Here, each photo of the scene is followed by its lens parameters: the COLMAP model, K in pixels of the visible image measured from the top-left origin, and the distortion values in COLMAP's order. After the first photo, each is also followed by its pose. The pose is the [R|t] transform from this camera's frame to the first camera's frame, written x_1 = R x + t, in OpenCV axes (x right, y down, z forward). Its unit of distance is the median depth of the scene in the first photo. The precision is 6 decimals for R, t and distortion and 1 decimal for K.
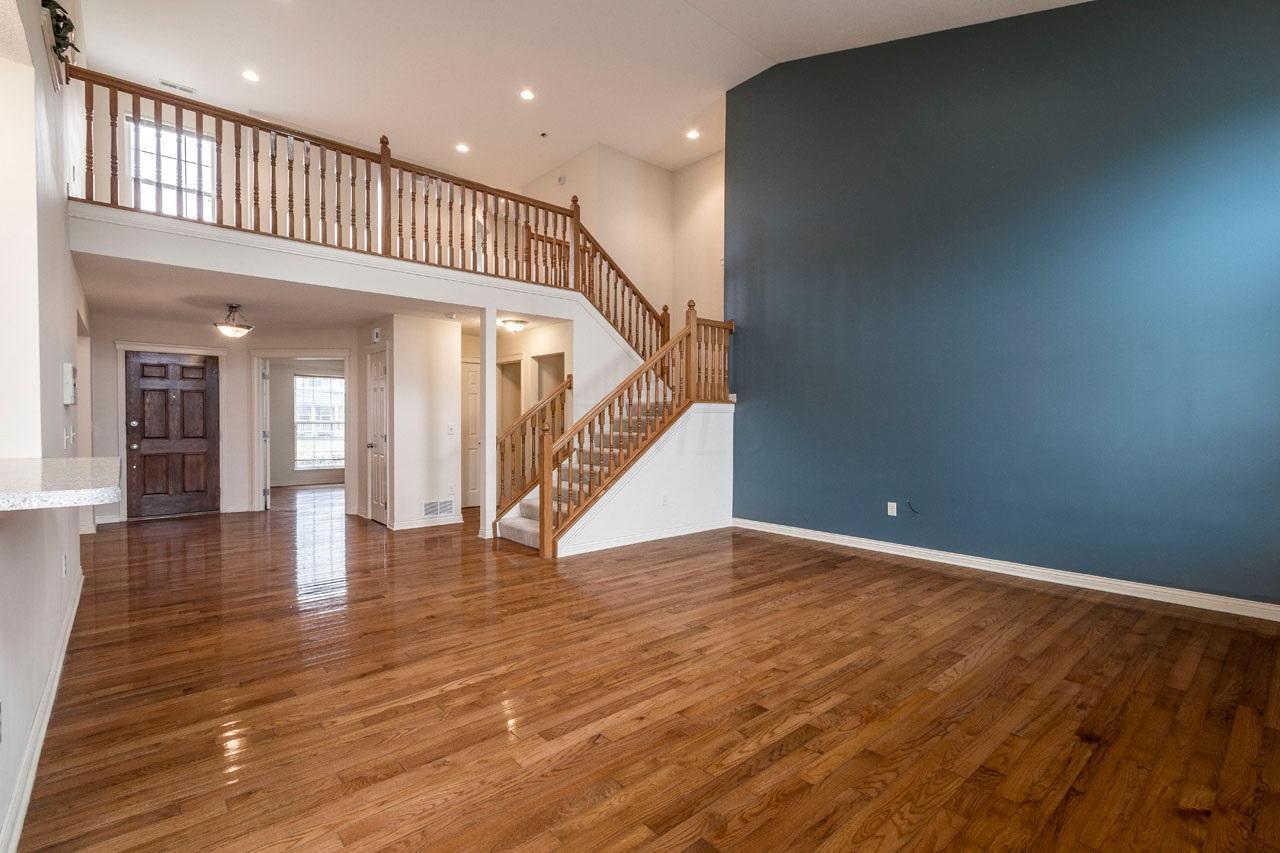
lens RADIAL K [[583.2, 0, 628.9], [0, 583.2, 435.8], [0, 0, 1]] dist [0.008012, -0.001116]
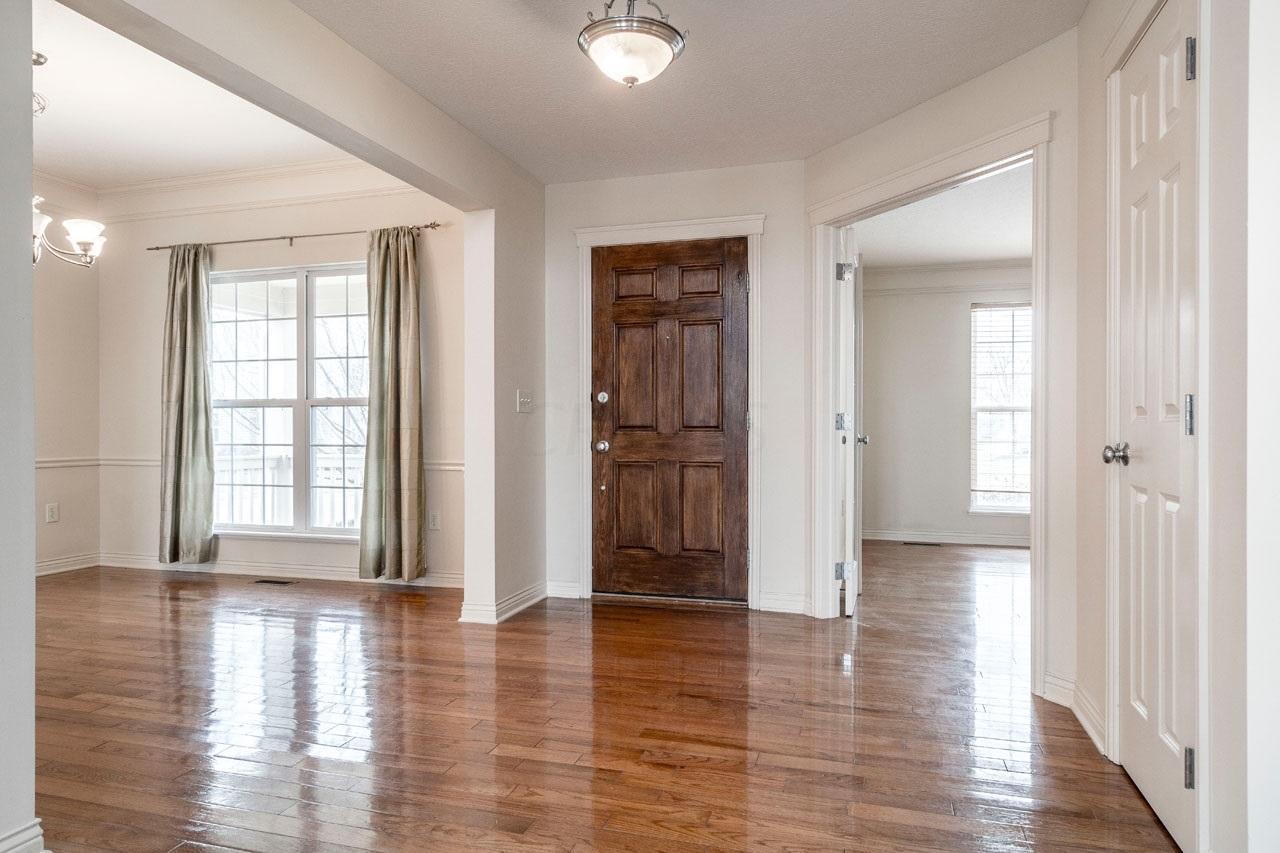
lens RADIAL K [[798.5, 0, 635.3], [0, 798.5, 426.7], [0, 0, 1]] dist [0.000514, 0.000358]
pose [[0.535273, -0.006974, -0.844650, -0.474365], [-0.021623, 0.999525, -0.021956, 0.029602], [0.844402, 0.030016, 0.534868, 1.151105]]
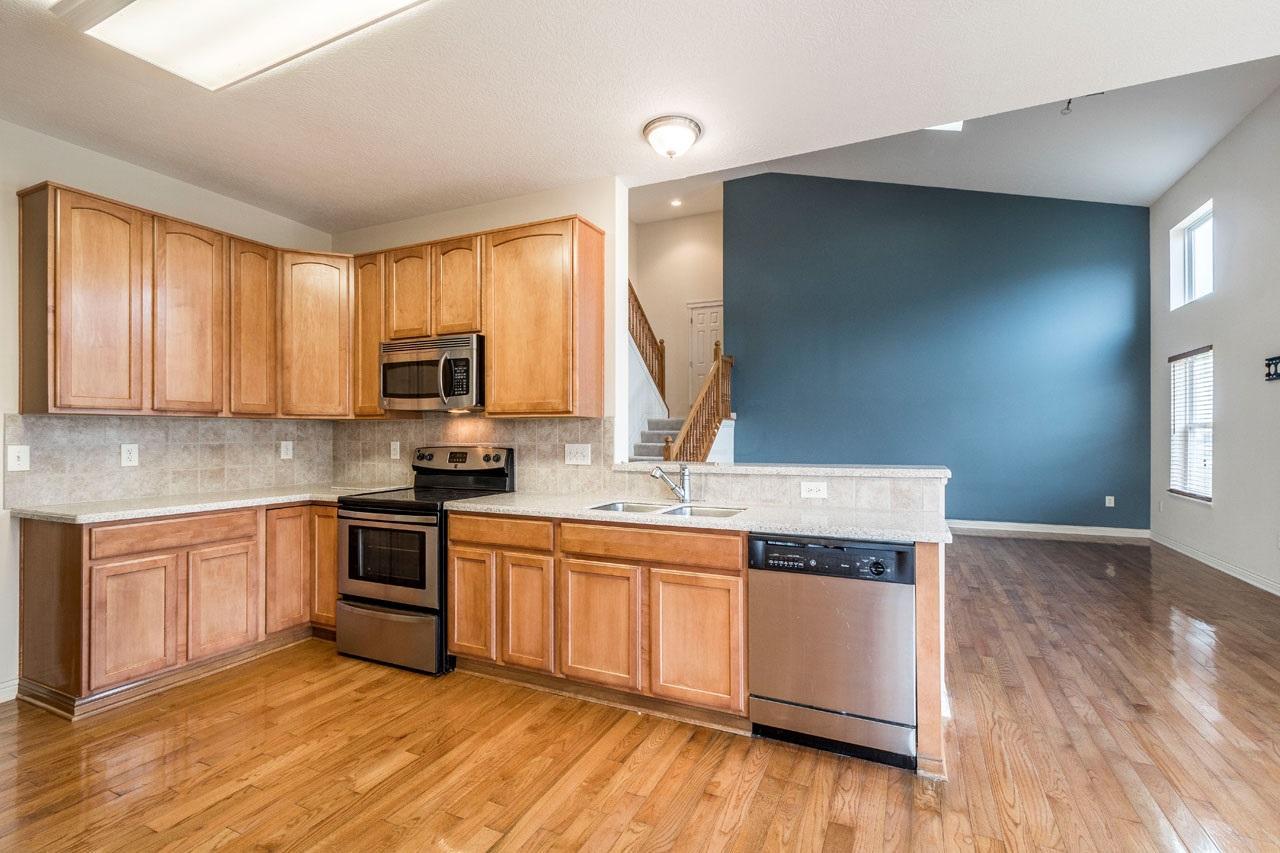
lens RADIAL K [[583.2, 0, 641.3], [0, 583.2, 430.5], [0, 0, 1]] dist [0.008012, -0.001116]
pose [[0.915086, -0.004035, 0.403240, -0.906046], [0.017028, 0.999445, -0.028642, 0.001733], [-0.402900, 0.033076, 0.914646, -0.174502]]
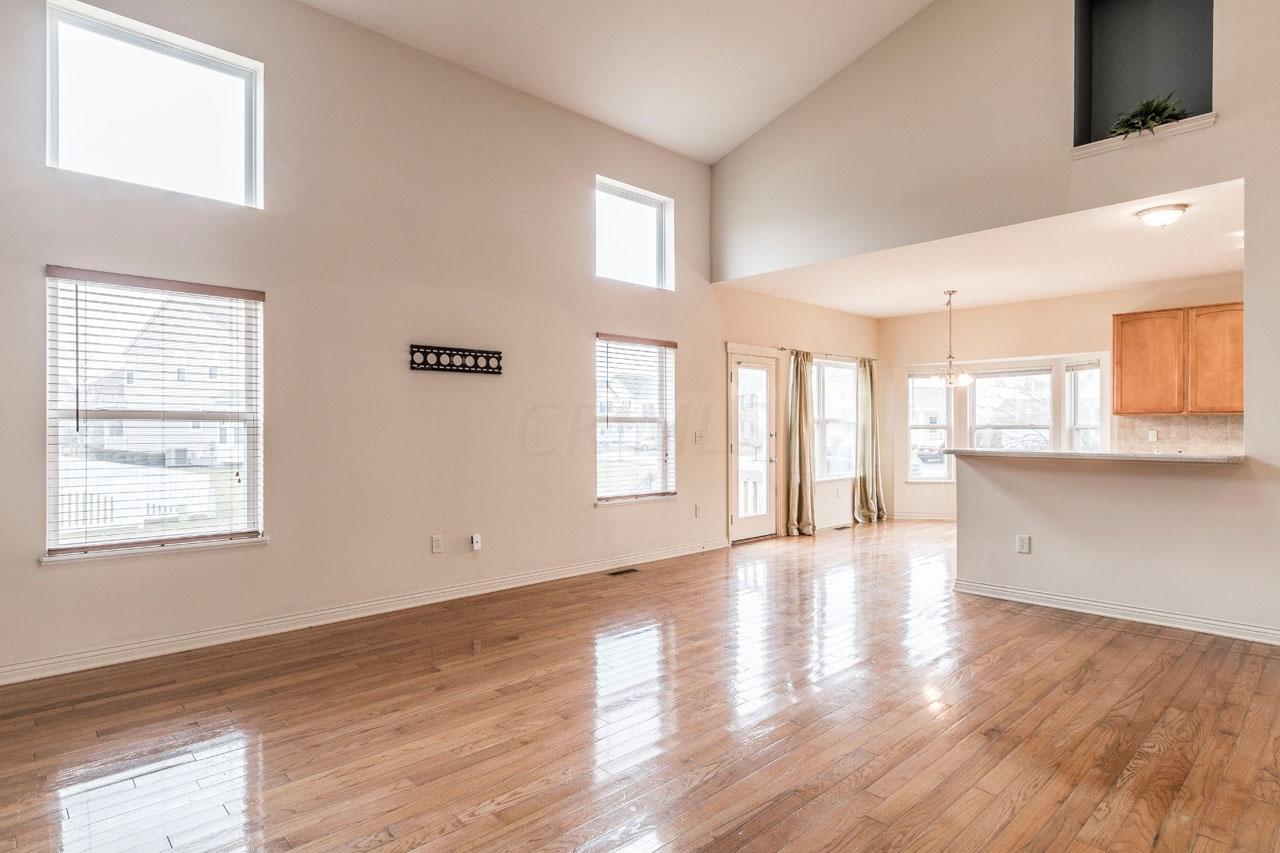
lens RADIAL K [[685.7, 0, 635.4], [0, 685.7, 428.4], [0, 0, 1]] dist [0.002761, 0.000424]
pose [[-0.998857, -0.001835, -0.047763, 0.312593], [-0.003127, 0.999631, 0.026976, -0.037459], [0.047696, 0.027094, -0.998494, 1.541103]]
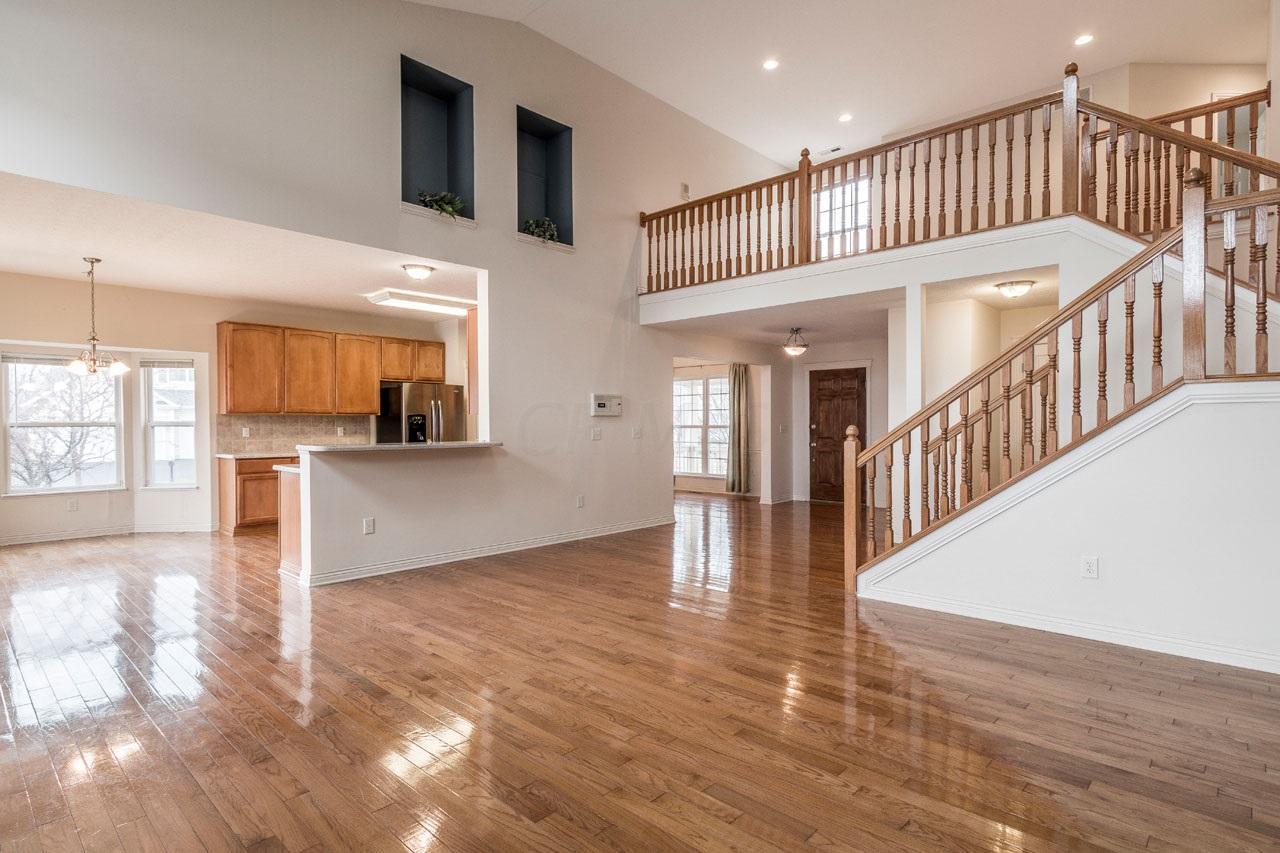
lens RADIAL K [[651.9, 0, 632.1], [0, 651.9, 437.7], [0, 0, 1]] dist [-0.002254, 0.000125]
pose [[0.105587, 0.018157, -0.994244, 0.927302], [-0.023665, 0.999596, 0.015741, -0.015956], [0.994128, 0.021867, 0.105974, 0.771090]]
